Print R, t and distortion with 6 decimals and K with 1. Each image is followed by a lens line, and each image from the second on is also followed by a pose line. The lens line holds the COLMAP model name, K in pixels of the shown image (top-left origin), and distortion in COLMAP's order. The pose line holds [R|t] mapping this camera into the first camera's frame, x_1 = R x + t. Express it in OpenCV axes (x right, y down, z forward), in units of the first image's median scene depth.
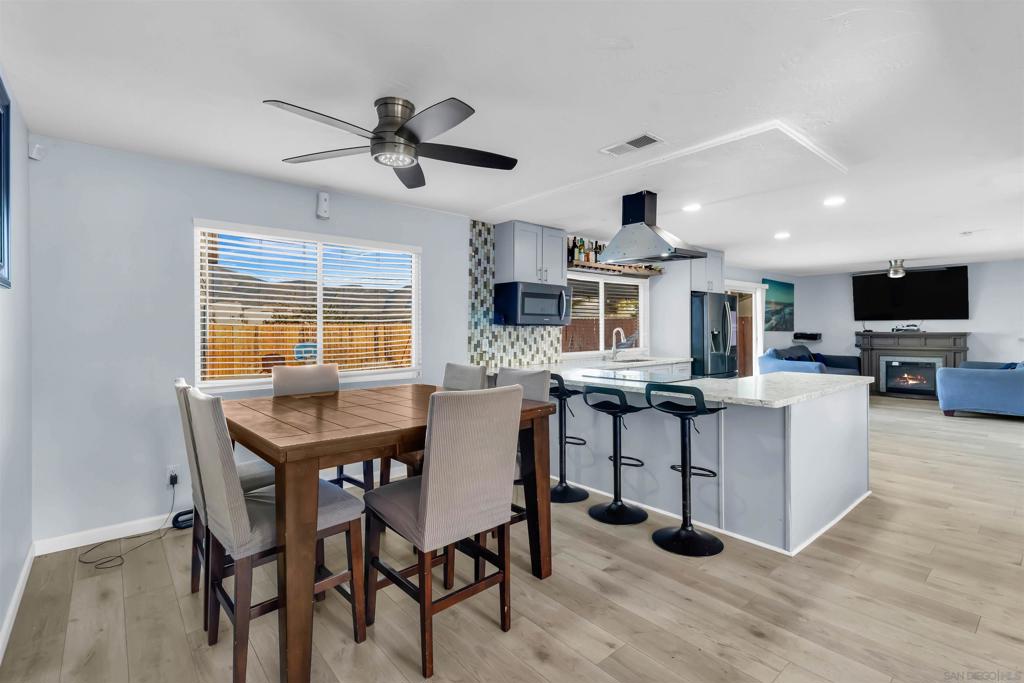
lens RADIAL K [[476.6, 0, 512.1], [0, 476.6, 331.2], [0, 0, 1]] dist [0.004255, 0.000326]
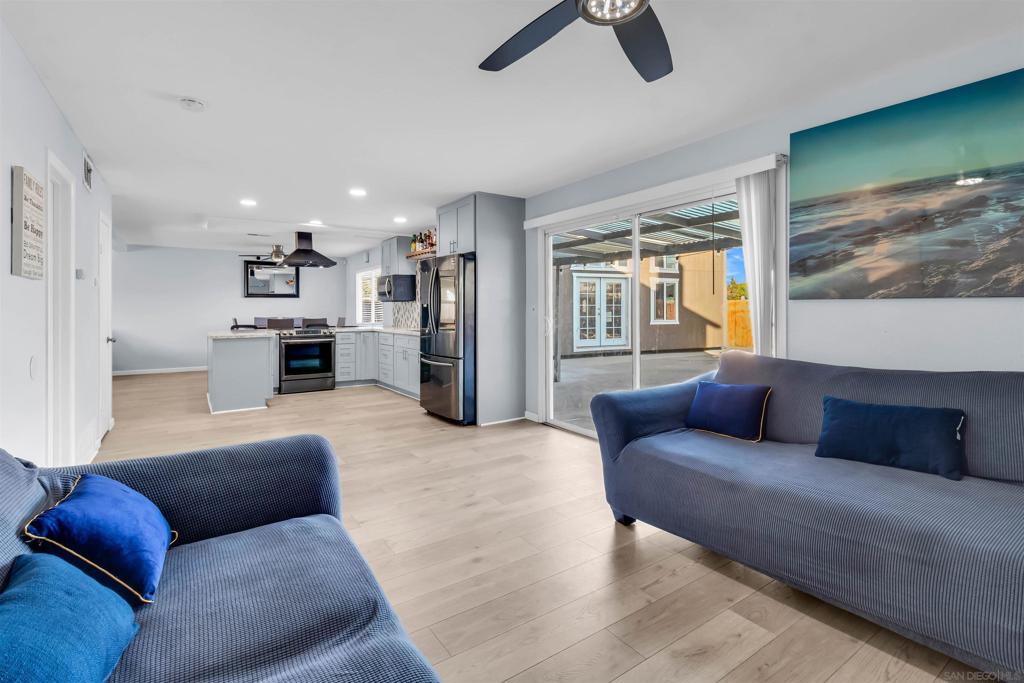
lens RADIAL K [[476.6, 0, 513.7], [0, 476.6, 309.2], [0, 0, 1]] dist [0.004255, 0.000326]
pose [[-0.107927, 0.004993, -0.994146, 1.437999], [0.003225, 0.999984, 0.004672, 0.007148], [0.994154, -0.002701, -0.107941, 1.416994]]
